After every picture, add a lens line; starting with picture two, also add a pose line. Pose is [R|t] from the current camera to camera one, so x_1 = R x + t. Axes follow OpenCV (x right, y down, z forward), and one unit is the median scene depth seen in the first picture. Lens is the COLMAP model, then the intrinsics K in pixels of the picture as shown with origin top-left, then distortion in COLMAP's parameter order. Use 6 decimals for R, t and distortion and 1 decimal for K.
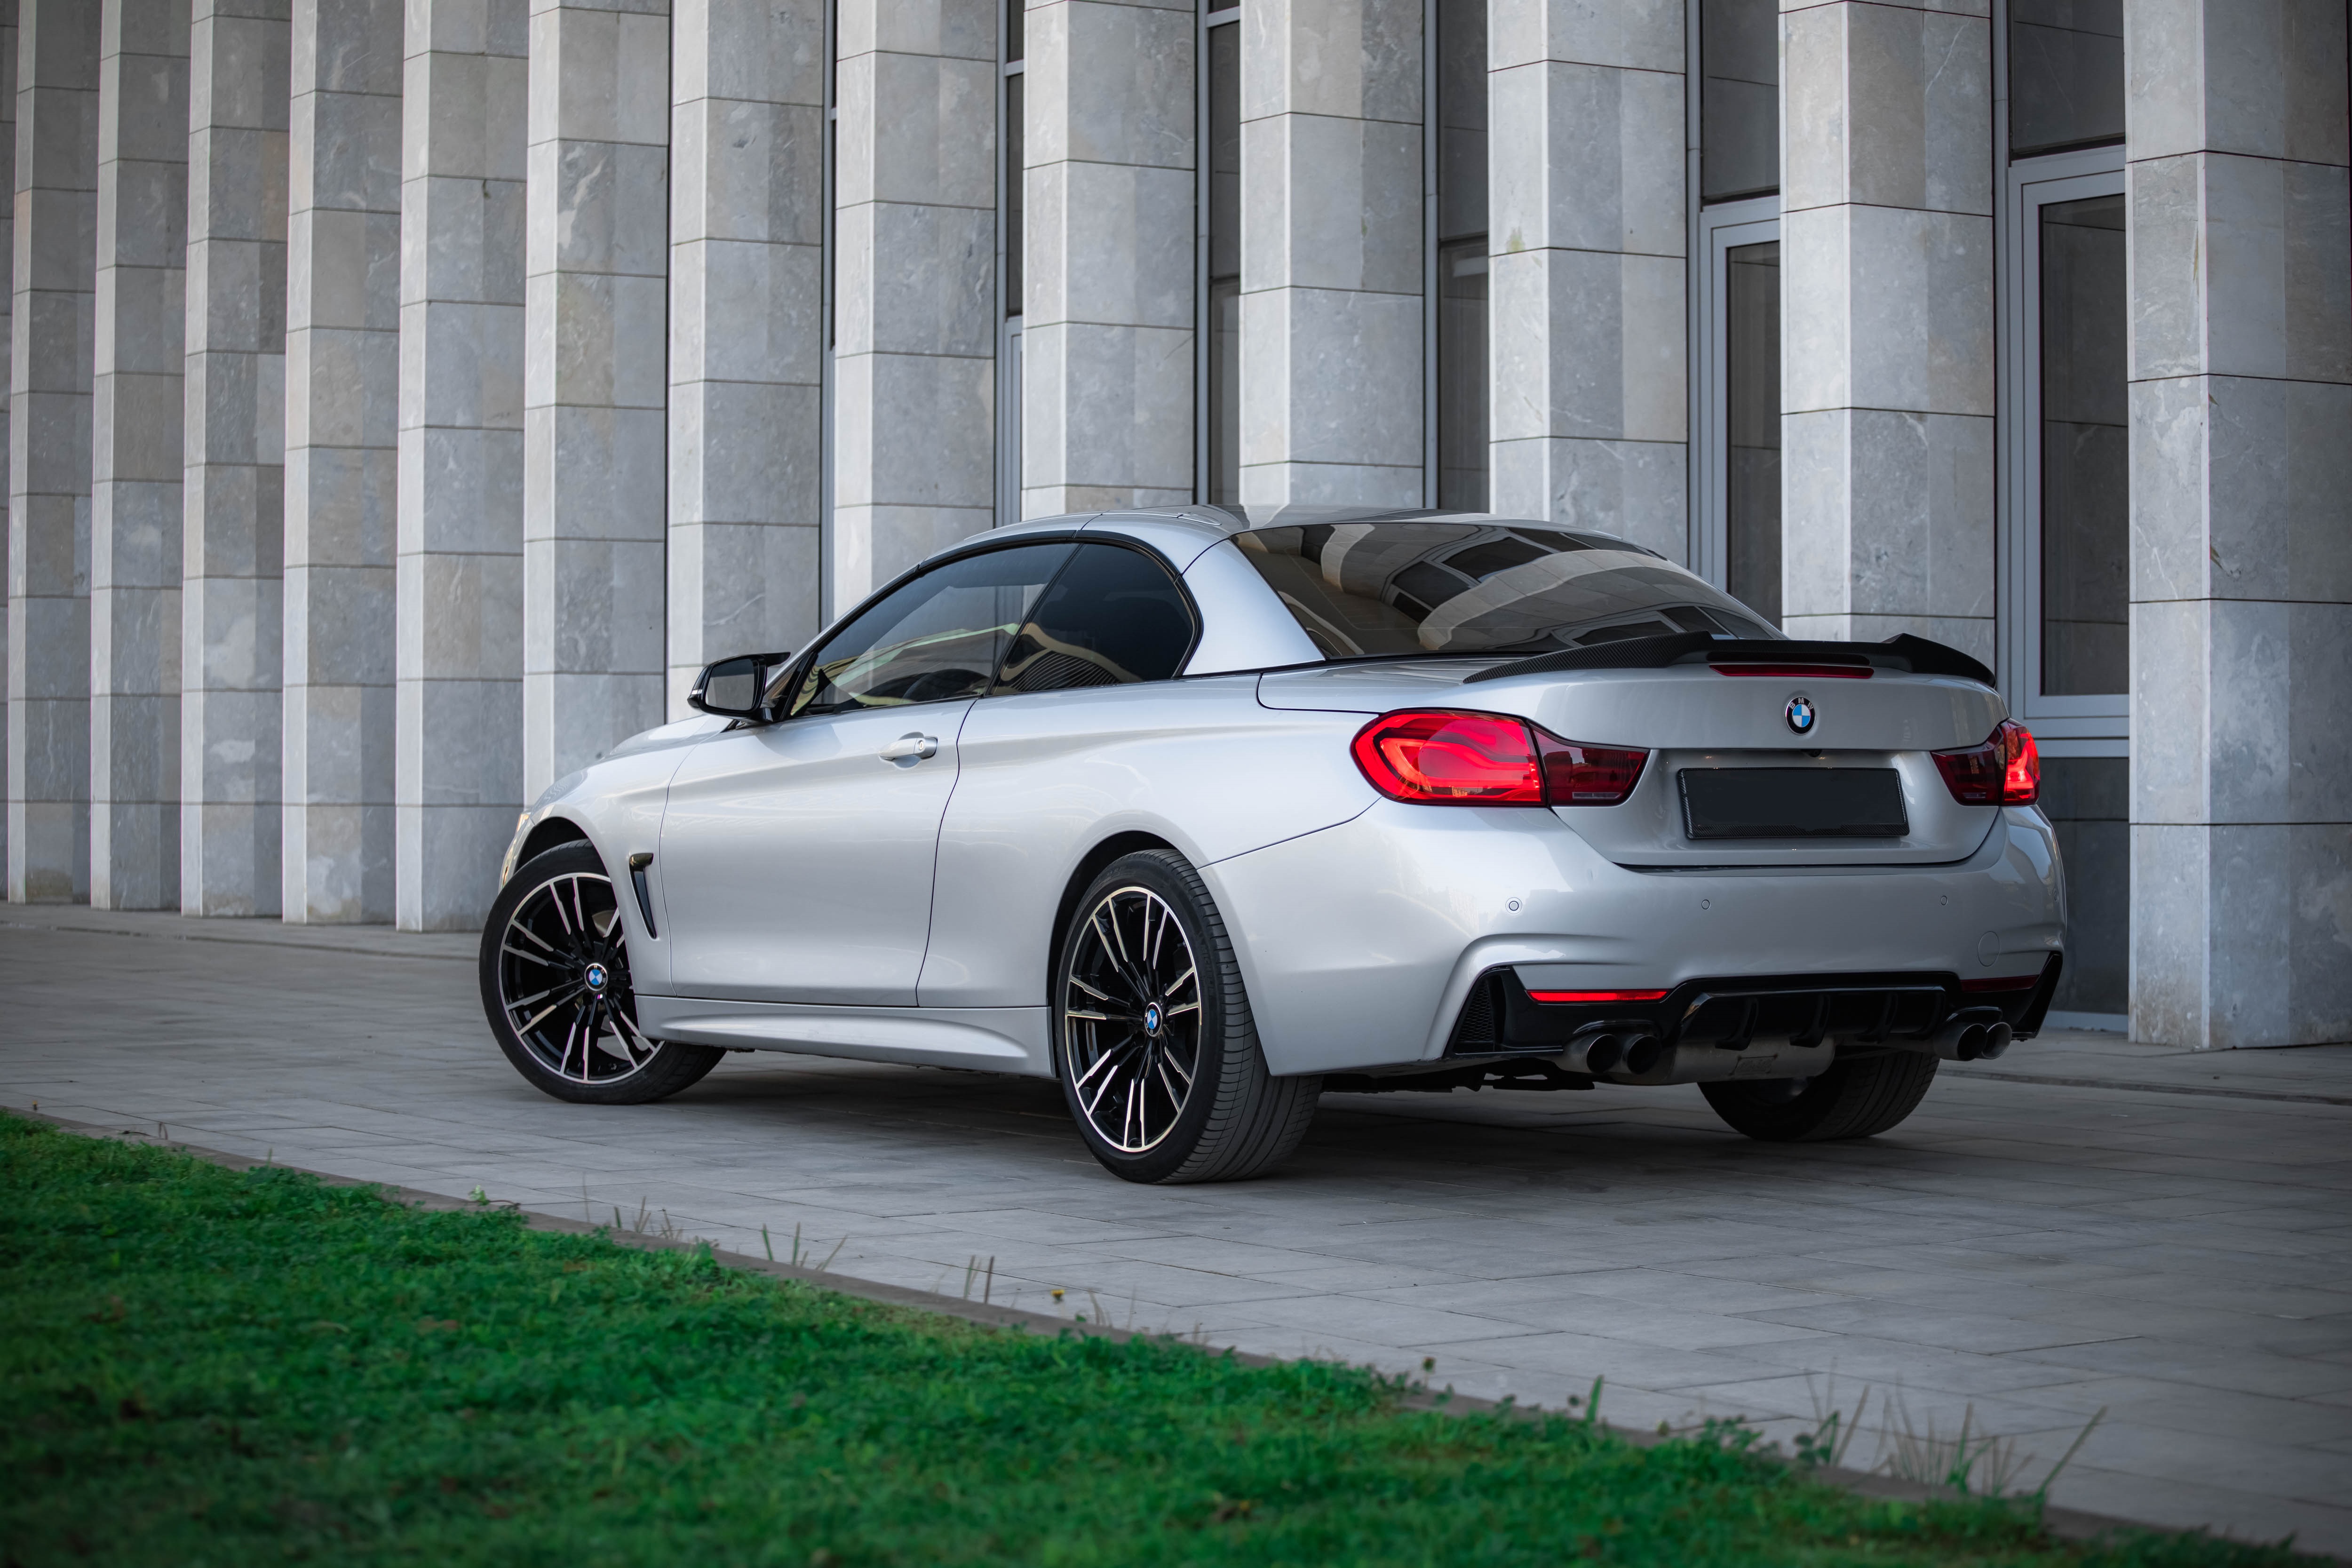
lens RADIAL K [[4953.5, 0, 1176.0], [0, 4953.5, 784.0], [0, 0, 1]] dist [-0.312427, 0.045290]
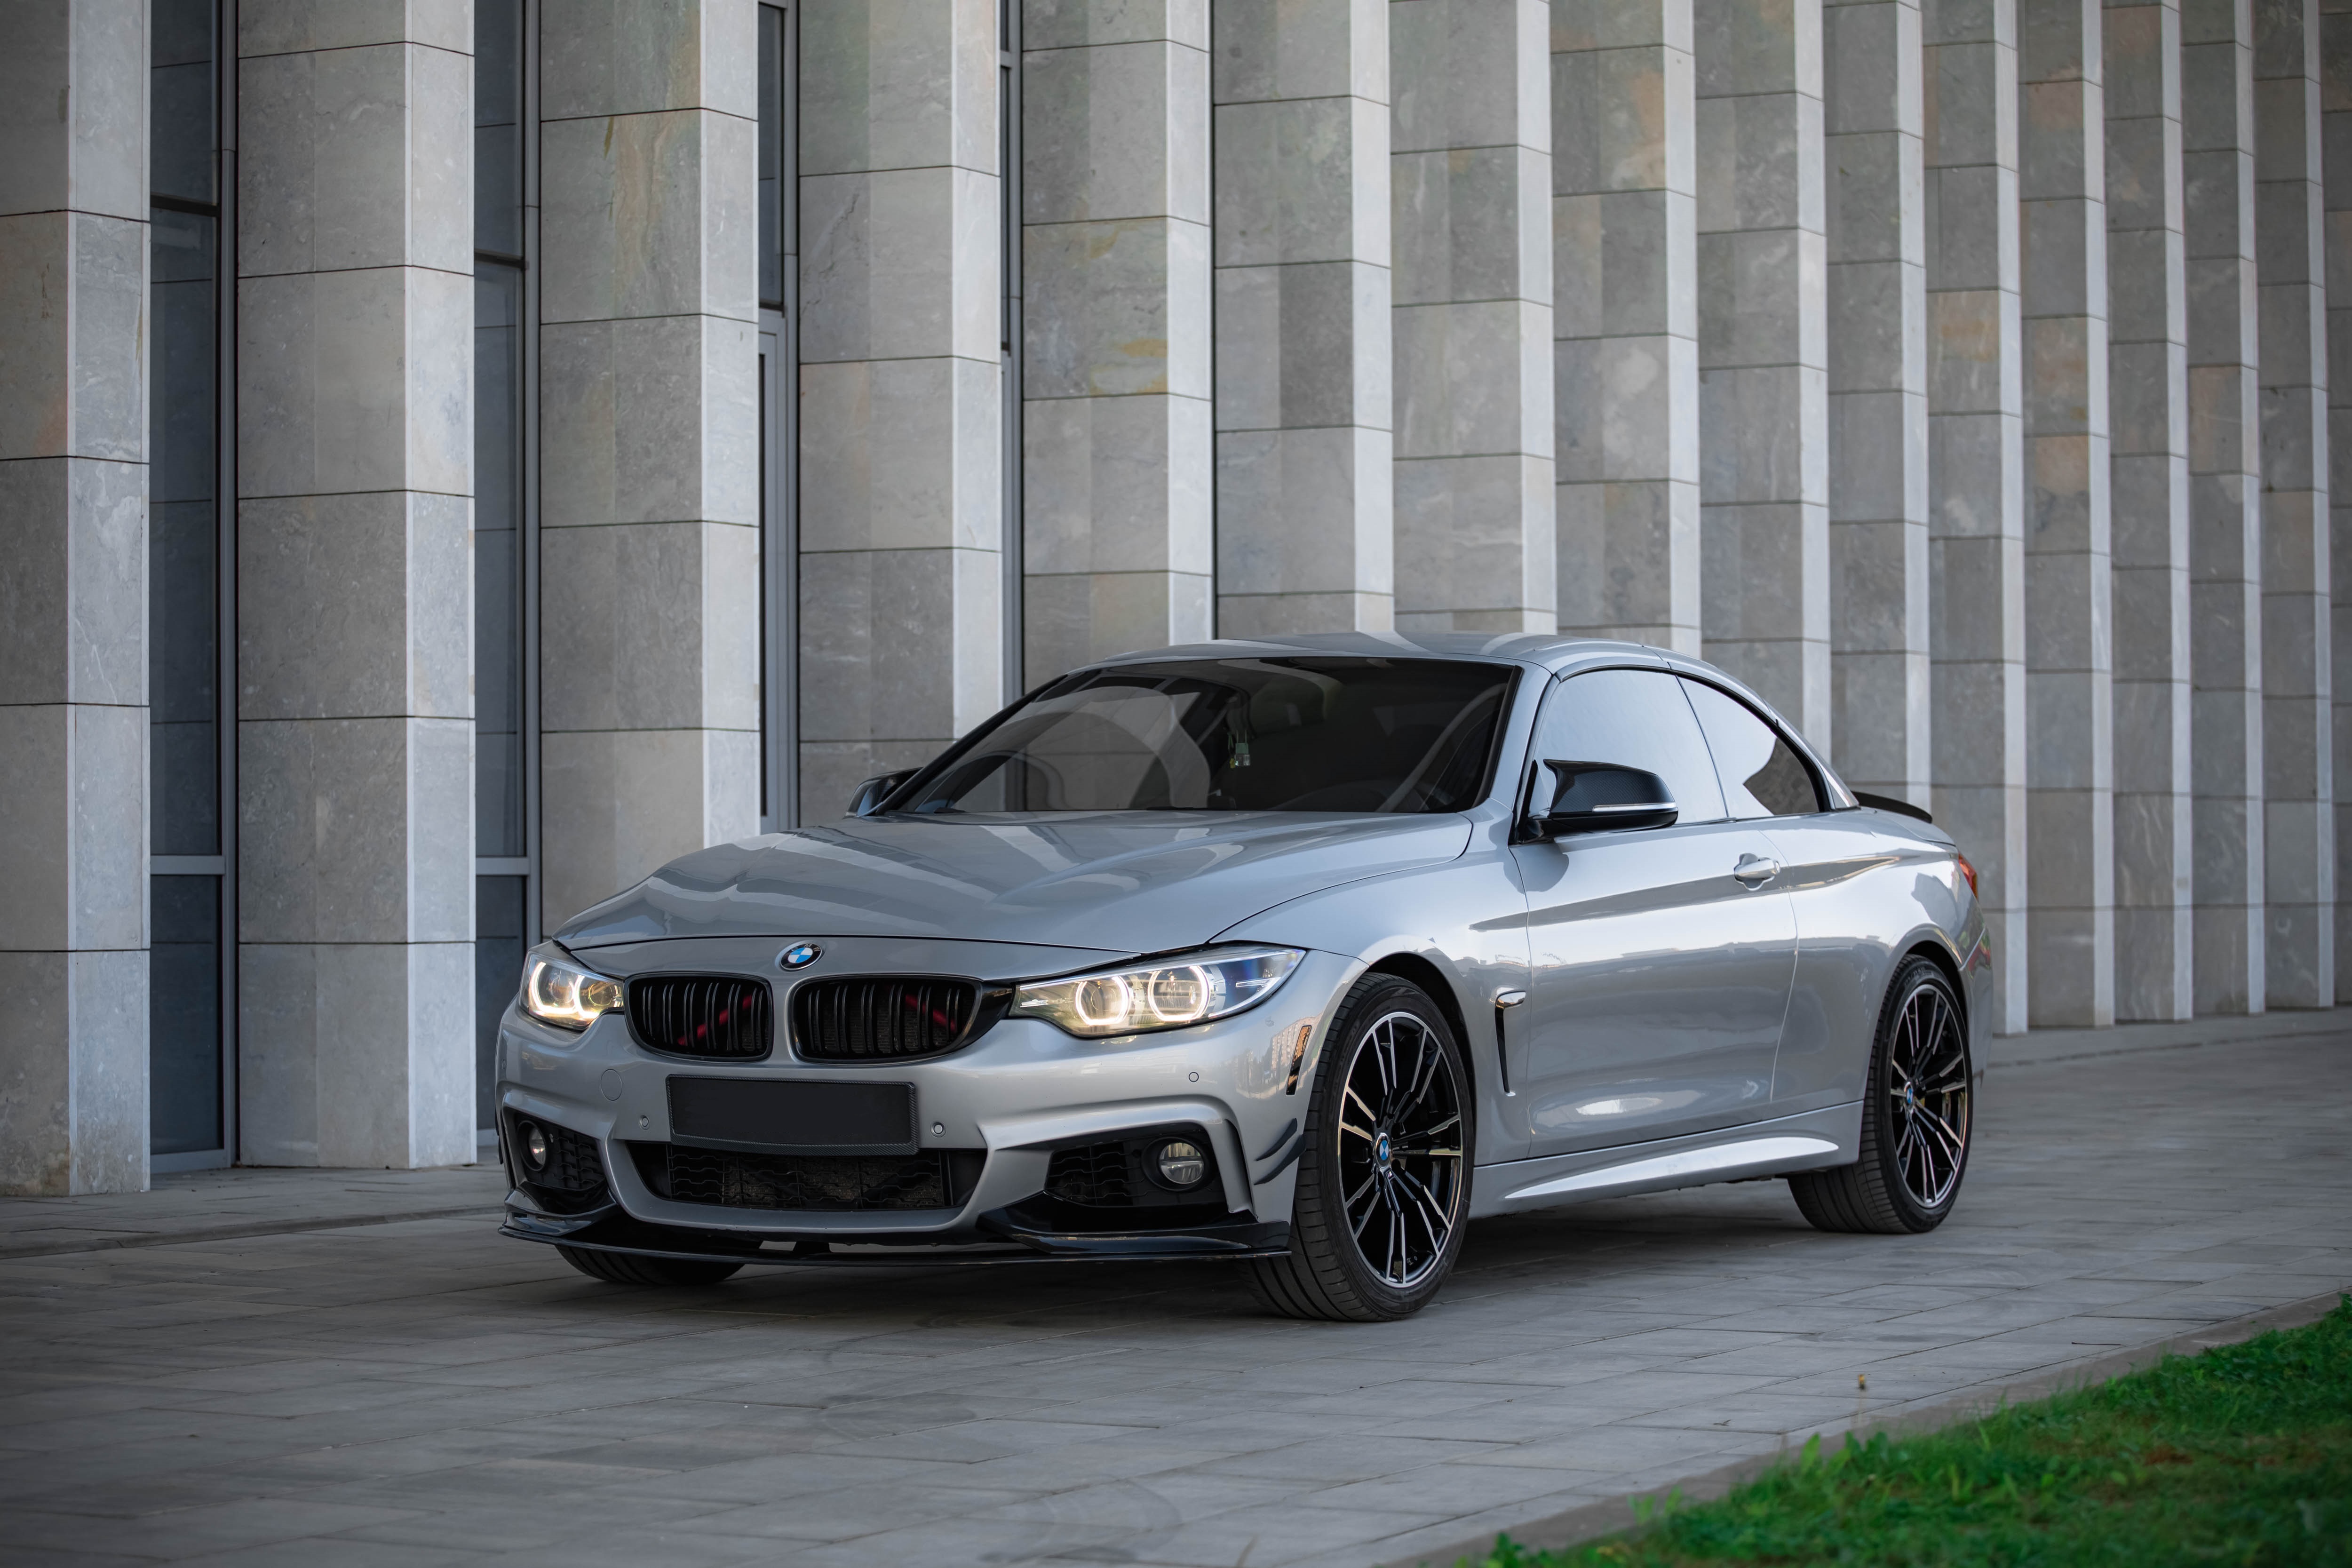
lens RADIAL K [[5466.0, 0, 1176.0], [0, 5466.0, 784.0], [0, 0, 1]] dist [-0.055872, -0.622639]
pose [[-0.516540, 0.020211, 0.856024, -0.767923], [0.006642, 0.999786, -0.019597, -0.001519], [-0.856237, -0.004437, -0.516564, 1.353265]]
